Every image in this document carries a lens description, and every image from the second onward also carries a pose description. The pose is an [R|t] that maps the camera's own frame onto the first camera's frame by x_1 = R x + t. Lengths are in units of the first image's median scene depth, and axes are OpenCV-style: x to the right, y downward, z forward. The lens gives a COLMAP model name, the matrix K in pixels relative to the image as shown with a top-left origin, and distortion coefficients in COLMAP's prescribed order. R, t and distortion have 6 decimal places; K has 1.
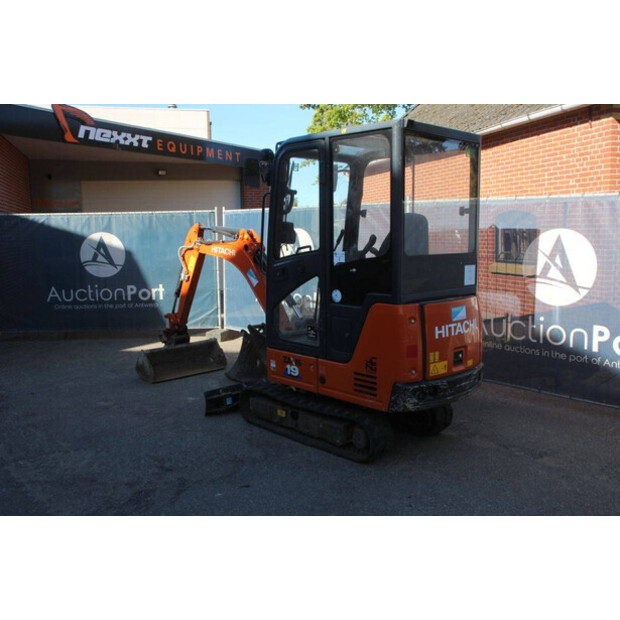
lens RADIAL K [[609.1, 0, 309.0], [0, 609.1, 315.7], [0, 0, 1]] dist [-0.054223, 0.000000]
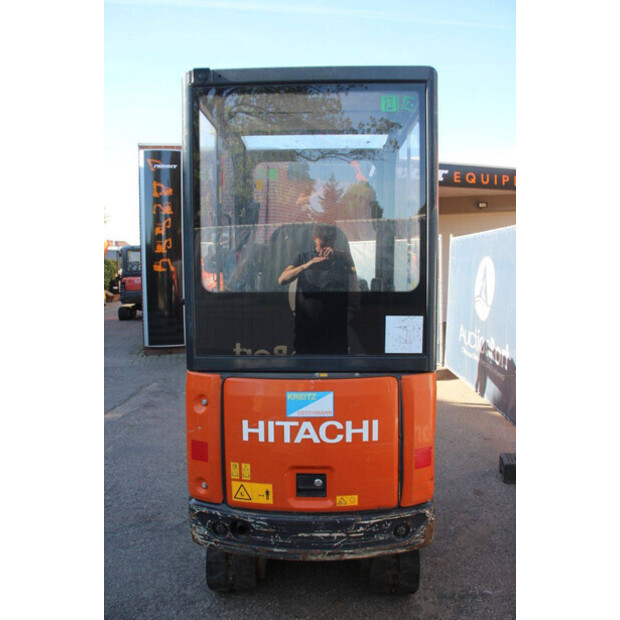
lens RADIAL K [[515.2, 0, 309.4], [0, 515.2, 305.2], [0, 0, 1]] dist [-0.156308, 0.127693]
pose [[0.697898, 0.059801, -0.713697, 0.523943], [-0.099385, 0.994953, -0.013818, -0.078512], [0.709268, 0.080574, 0.700319, 0.630016]]
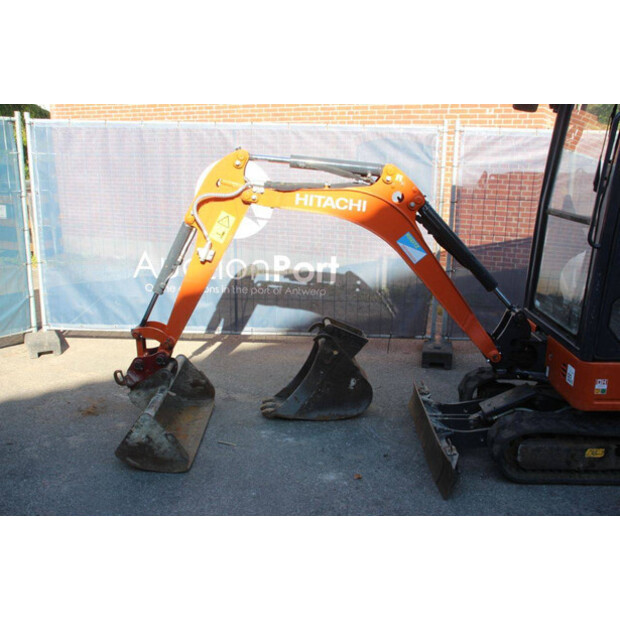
lens RADIAL K [[609.1, 0, 311.7], [0, 609.1, 304.9], [0, 0, 1]] dist [-0.054223, 0.000000]
pose [[0.673726, -0.153746, 0.722811, -0.746202], [0.078050, 0.987452, 0.137286, -0.120902], [-0.734848, -0.036078, 0.677271, 0.836801]]
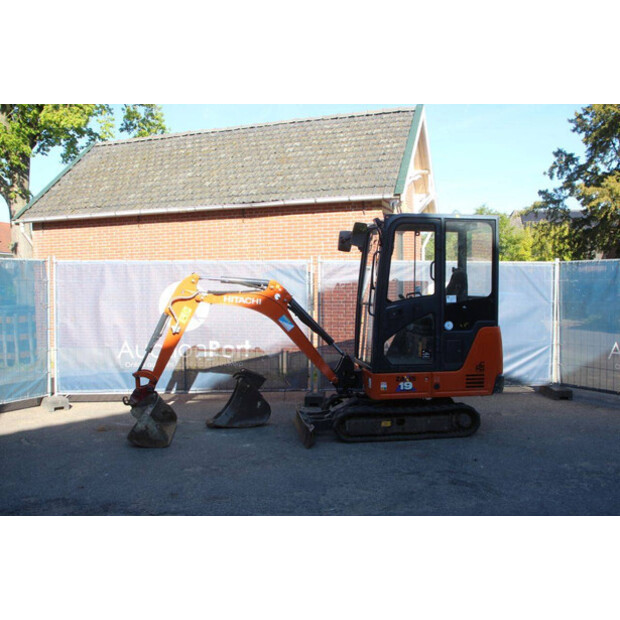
lens RADIAL K [[600.2, 0, 314.7], [0, 600.2, 308.2], [0, 0, 1]] dist [-0.090498, 0.000000]
pose [[0.565340, -0.017617, 0.824670, -1.220397], [0.112254, 0.992114, -0.055760, -0.027593], [-0.817184, 0.124096, 0.562859, 0.415645]]
